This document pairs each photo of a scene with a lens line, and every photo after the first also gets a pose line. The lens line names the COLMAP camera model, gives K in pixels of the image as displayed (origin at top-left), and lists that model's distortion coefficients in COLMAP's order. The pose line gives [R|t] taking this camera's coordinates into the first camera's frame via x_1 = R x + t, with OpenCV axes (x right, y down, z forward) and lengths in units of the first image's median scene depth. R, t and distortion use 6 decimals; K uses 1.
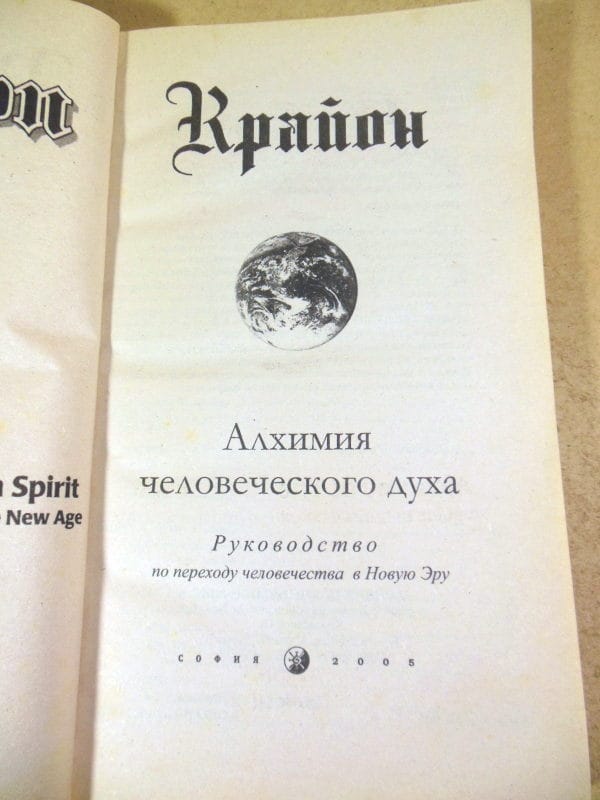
lens RADIAL K [[601.3, 0, 300.0], [0, 601.3, 400.0], [0, 0, 1]] dist [0.055926, -0.000909]
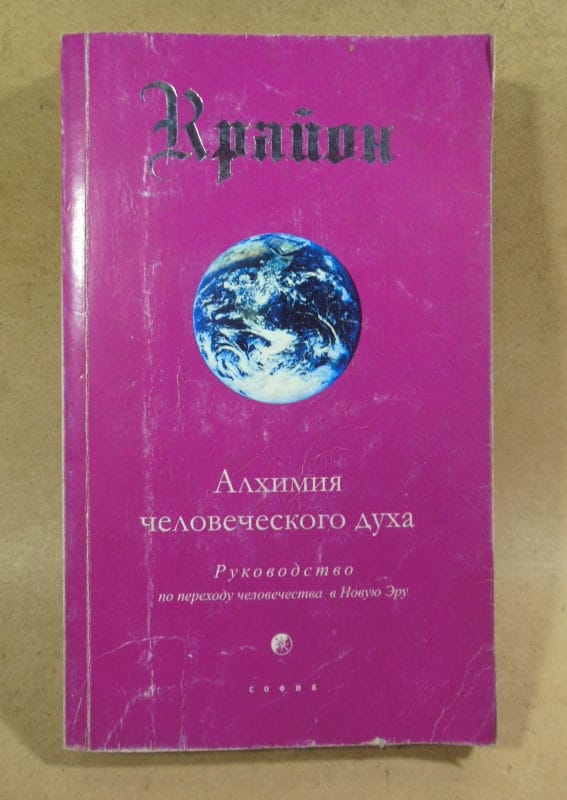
lens RADIAL K [[323.7, 0, 293.0], [0, 323.7, 399.9], [0, 0, 1]] dist [0.022297, 0.000061]
pose [[0.997680, -0.005465, 0.067862, -0.015185], [-0.005312, 0.987487, 0.157614, -0.147755], [-0.067874, -0.157608, 0.985166, 0.598186]]
